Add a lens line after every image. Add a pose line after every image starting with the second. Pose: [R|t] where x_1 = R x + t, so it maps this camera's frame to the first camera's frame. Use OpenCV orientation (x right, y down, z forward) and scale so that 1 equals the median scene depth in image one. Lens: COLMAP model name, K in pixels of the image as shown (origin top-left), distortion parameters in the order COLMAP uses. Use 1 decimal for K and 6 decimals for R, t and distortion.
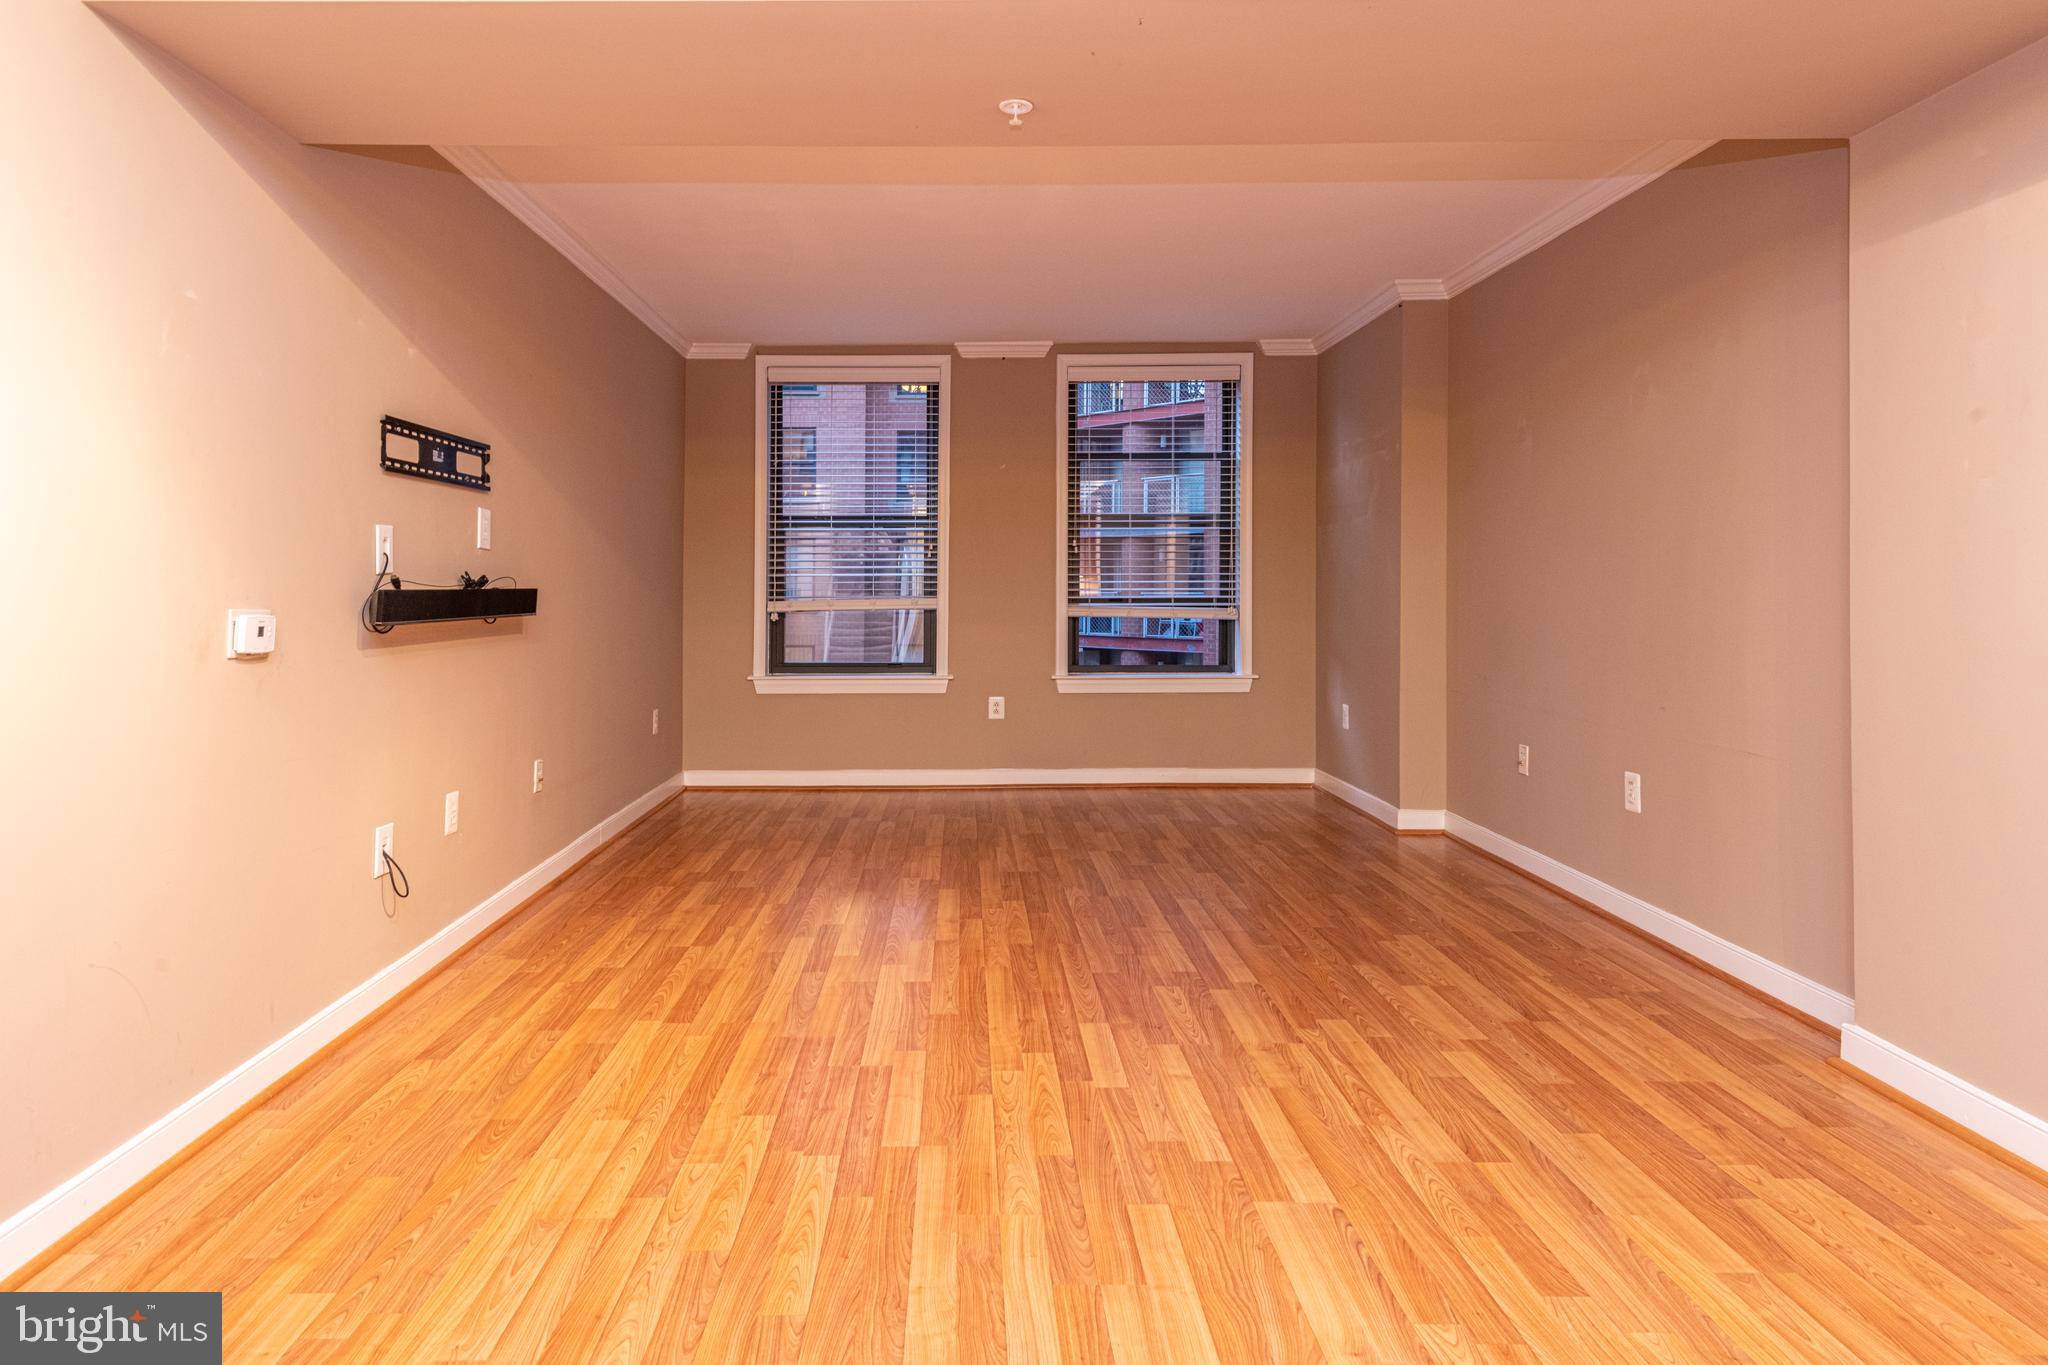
lens RADIAL K [[1194.8, 0, 961.6], [0, 1194.8, 560.9], [0, 0, 1]] dist [0.025971, -0.001912]
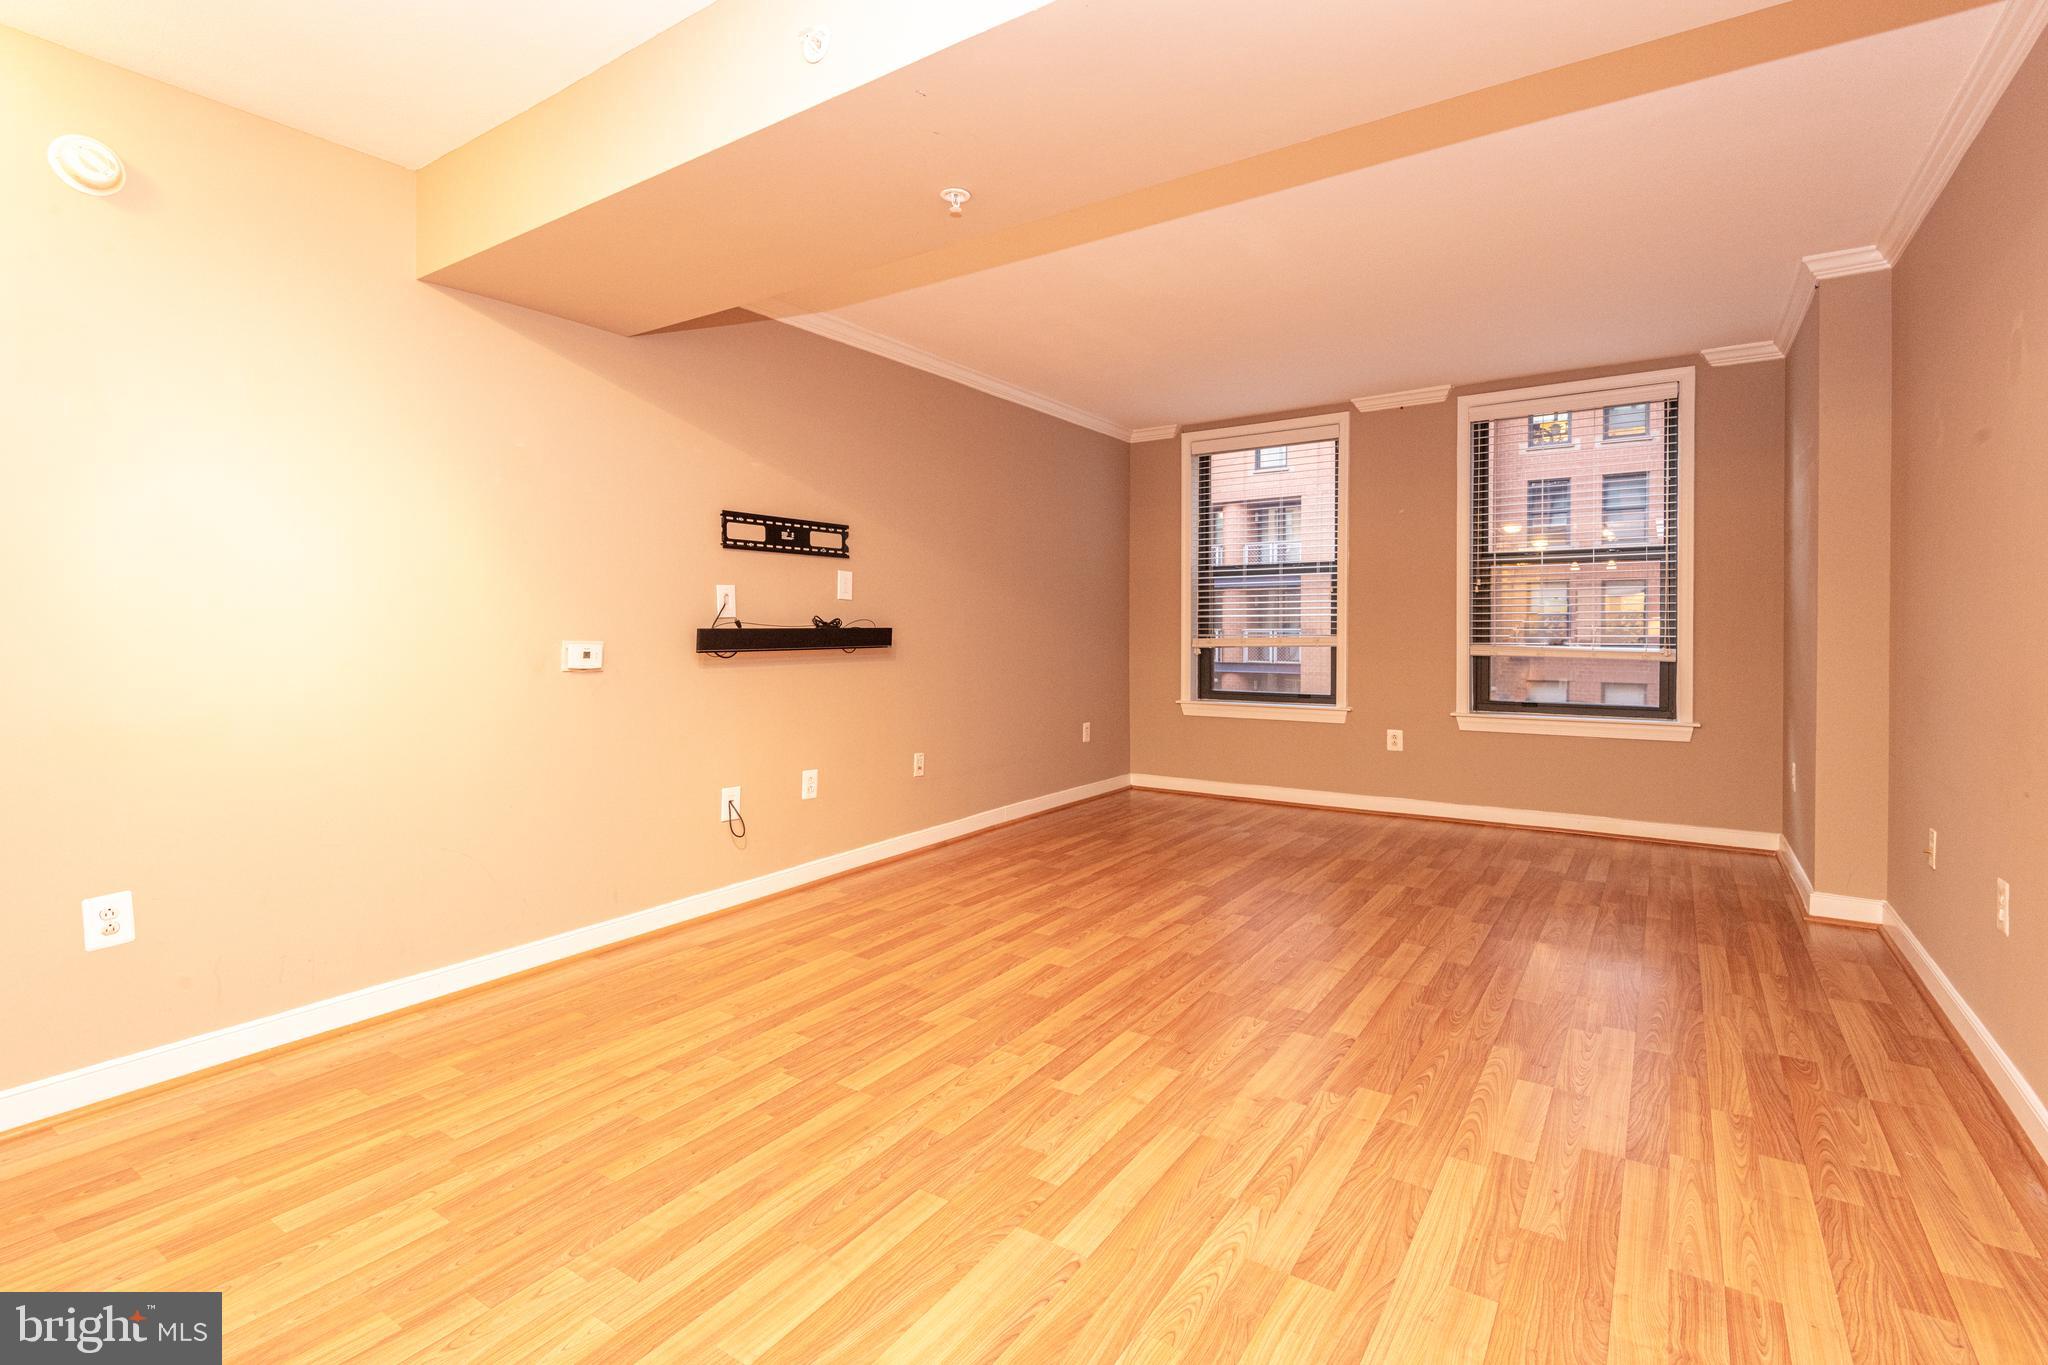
lens RADIAL K [[953.1, 0, 1019.5], [0, 953.1, 628.6], [0, 0, 1]] dist [0.031819, -0.021020]
pose [[0.829324, 0.001675, -0.558765, 0.491153], [0.012036, 0.999710, 0.020861, 0.003771], [0.558638, -0.024026, 0.829064, 0.234265]]
